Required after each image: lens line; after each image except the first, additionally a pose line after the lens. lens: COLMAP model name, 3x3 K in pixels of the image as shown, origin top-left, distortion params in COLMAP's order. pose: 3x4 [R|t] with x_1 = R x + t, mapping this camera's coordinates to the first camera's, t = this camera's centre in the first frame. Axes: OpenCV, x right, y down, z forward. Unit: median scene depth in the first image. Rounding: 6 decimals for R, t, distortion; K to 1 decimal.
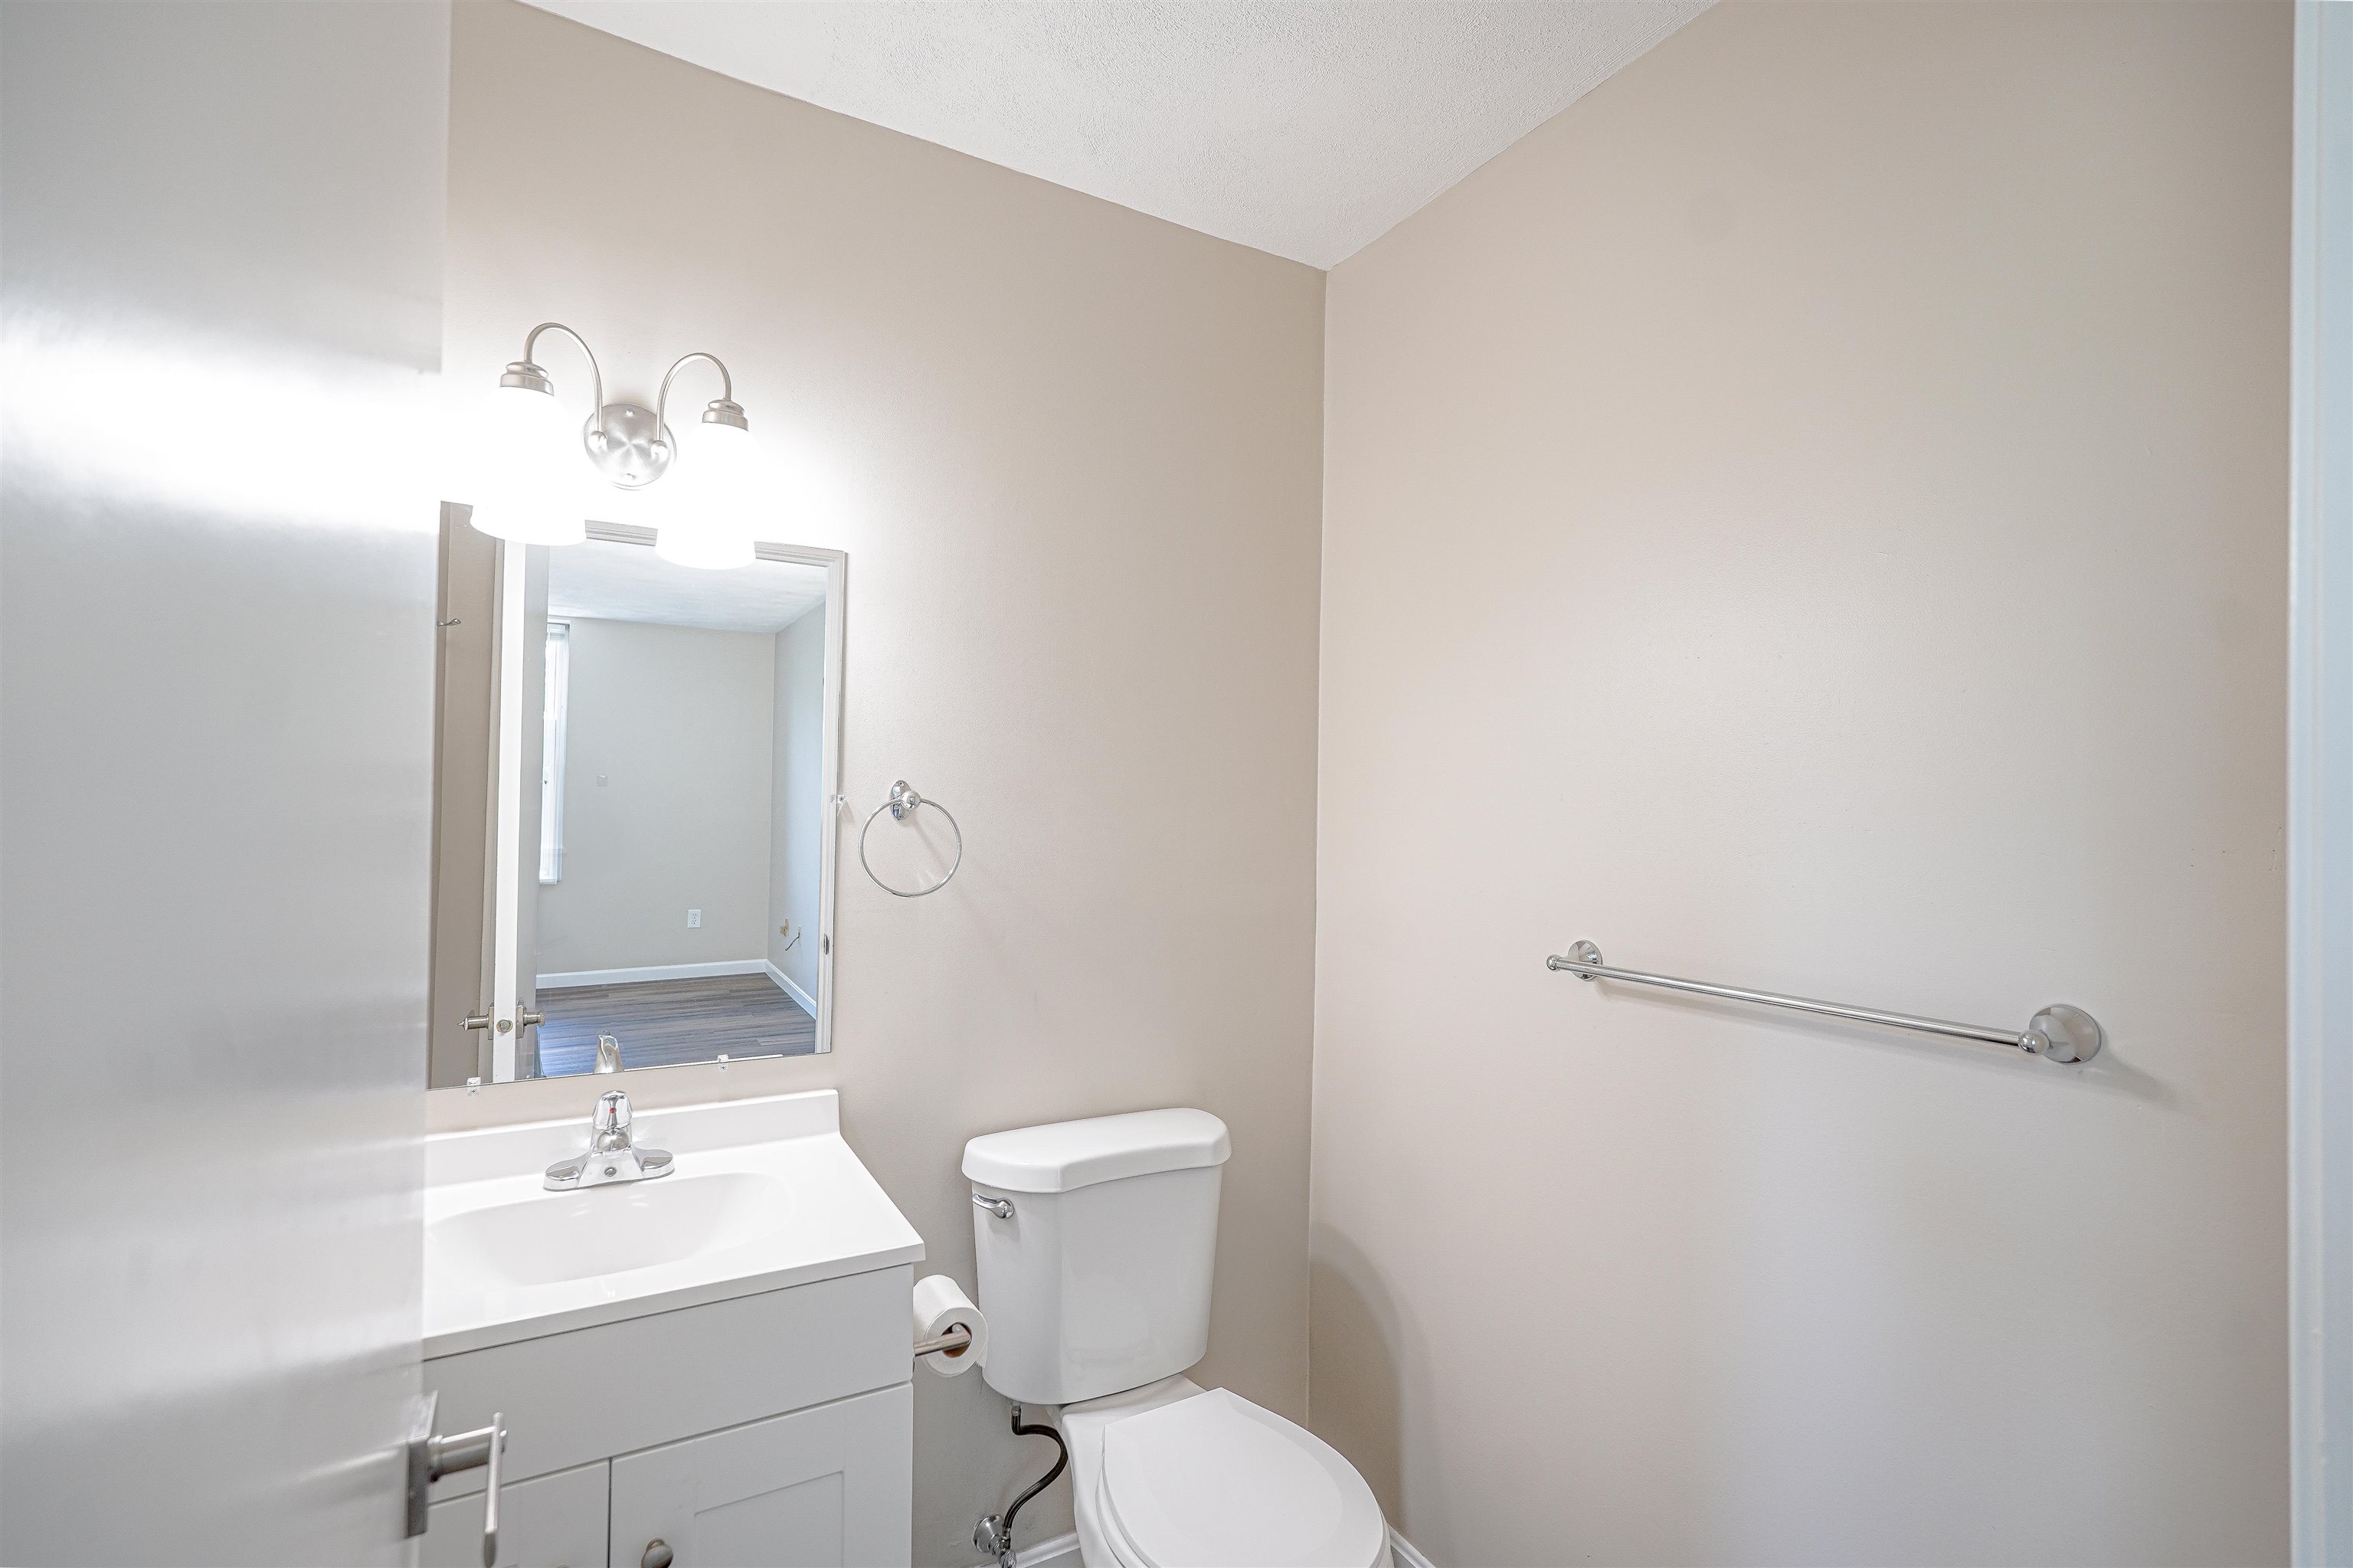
lens RADIAL K [[1056.2, 0, 1168.8], [0, 1056.2, 789.2], [0, 0, 1]] dist [-0.024964, 0.009747]
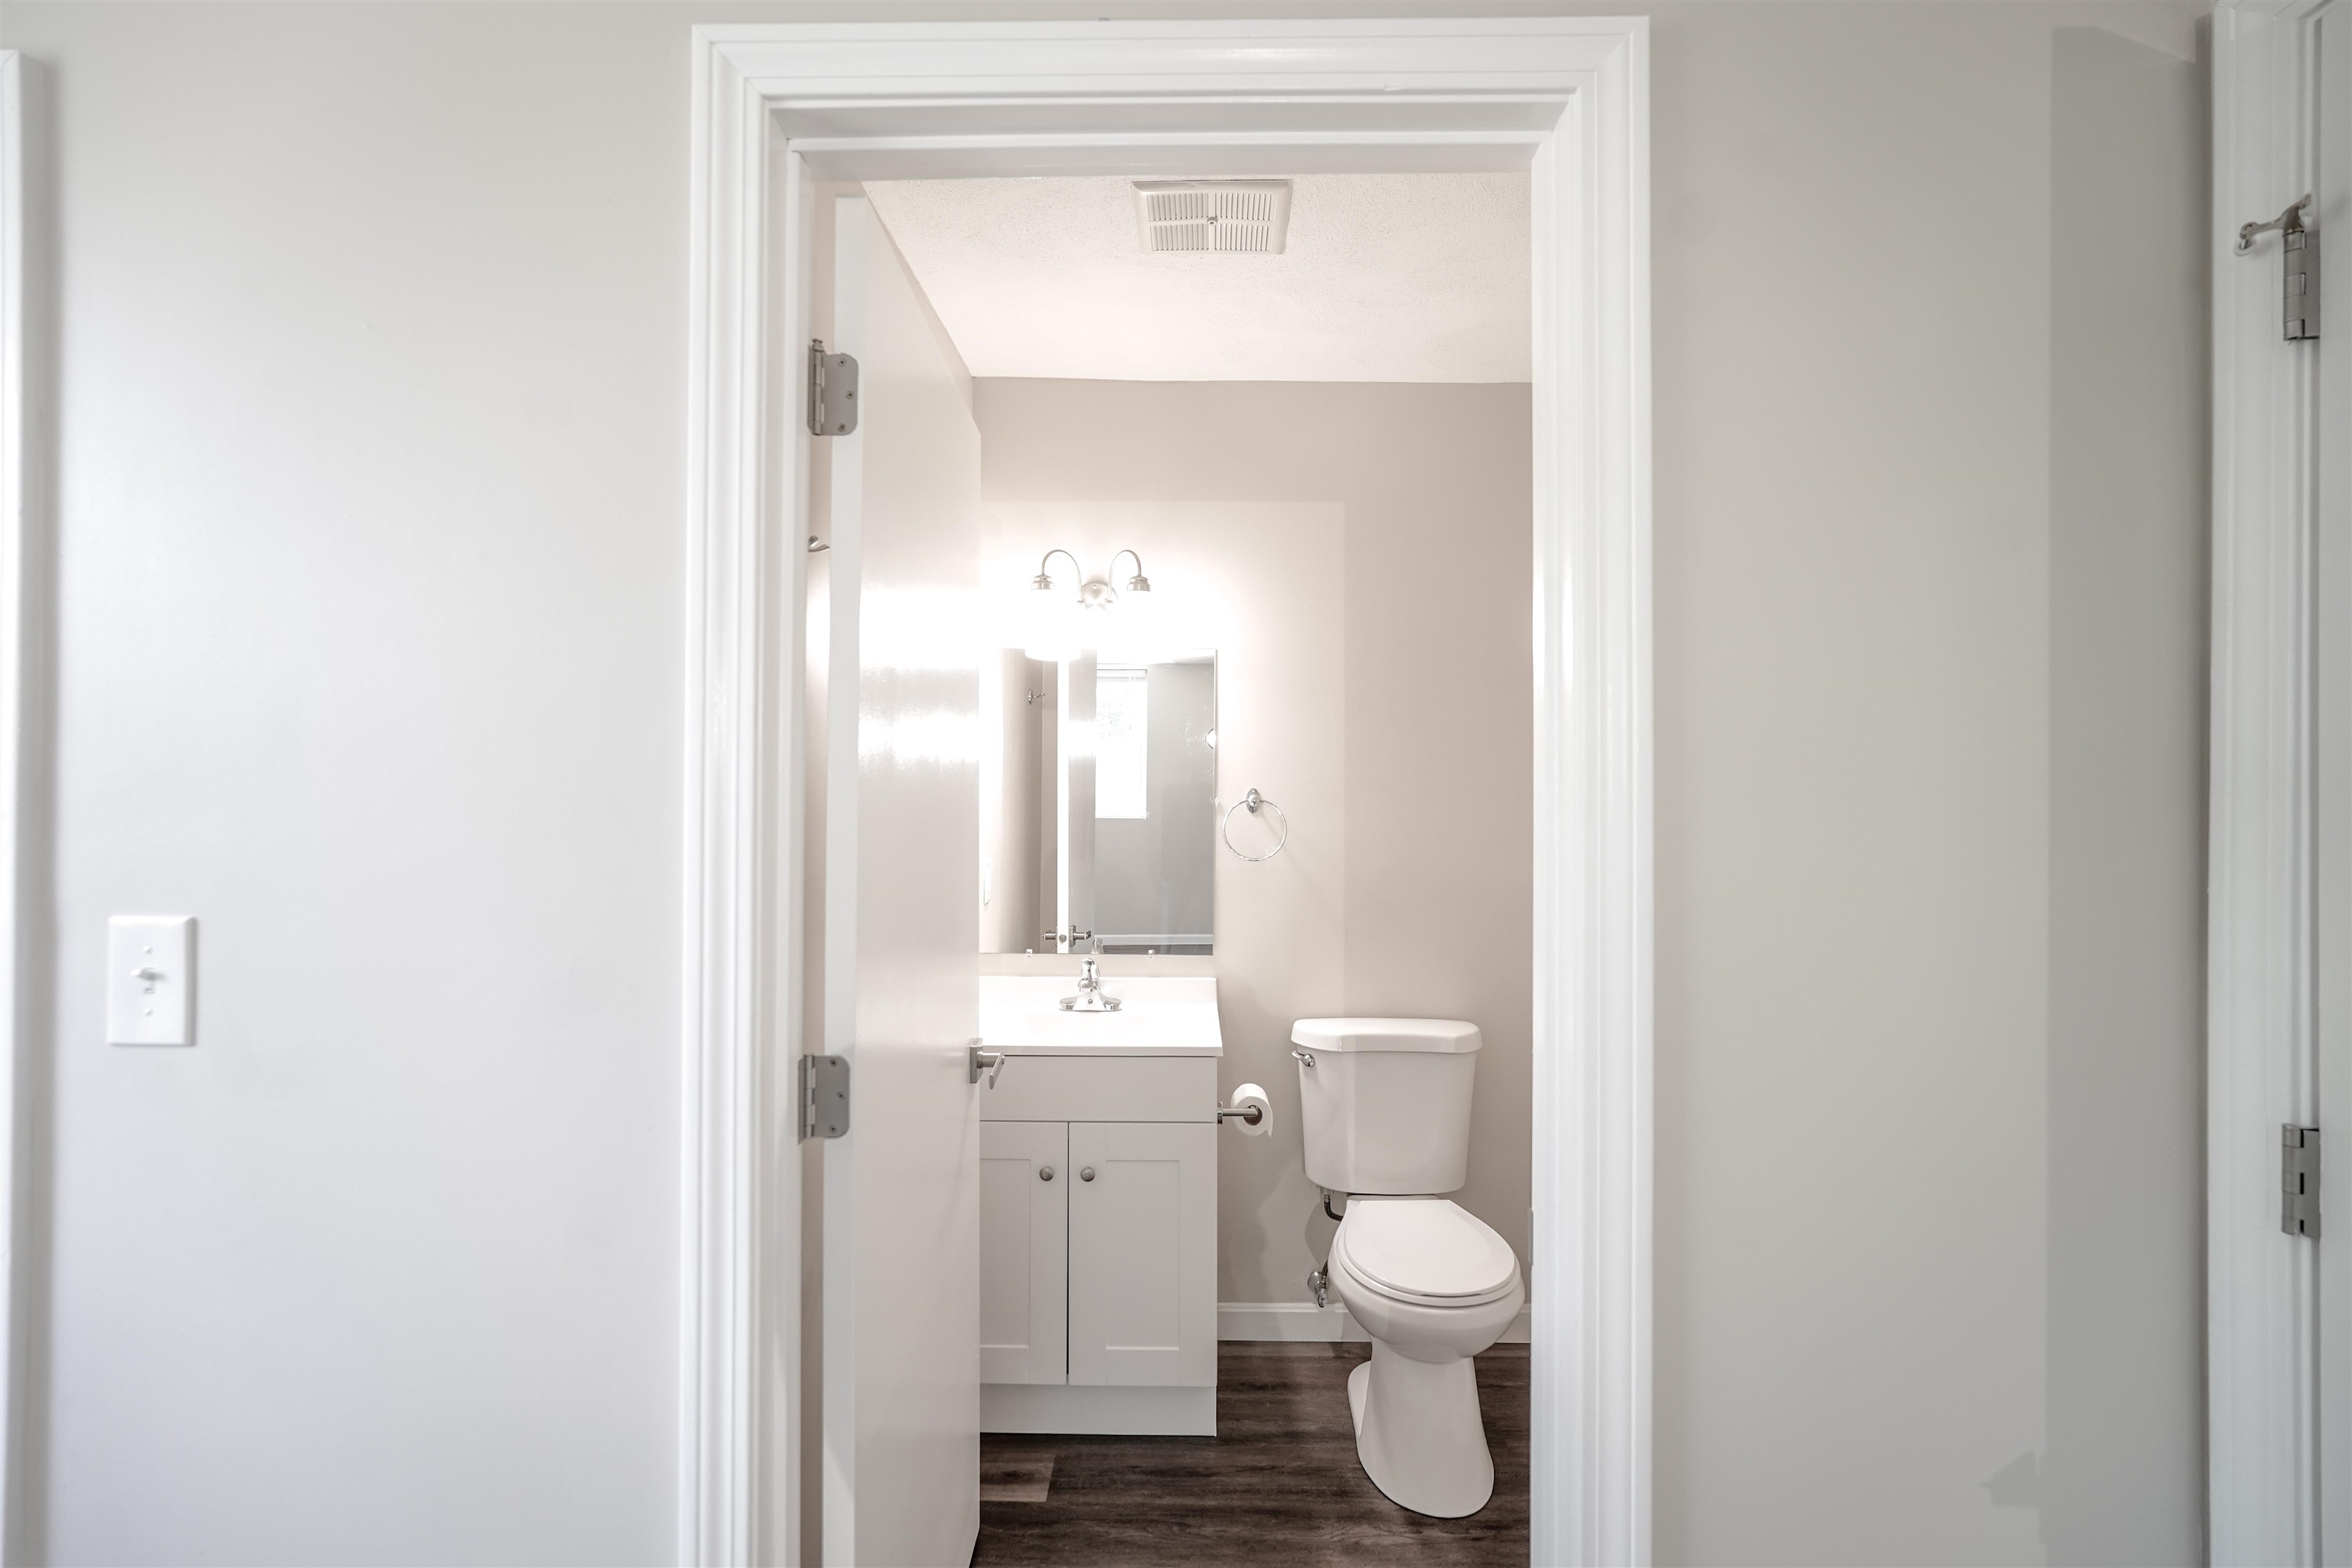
lens RADIAL K [[1039.7, 0, 1170.3], [0, 1039.7, 786.9], [0, 0, 1]] dist [-0.021560, 0.009471]
pose [[0.854739, -0.028871, -0.518254, 0.483417], [0.025934, 0.999580, -0.012912, 0.006690], [0.518409, -0.002404, 0.855129, -0.432654]]
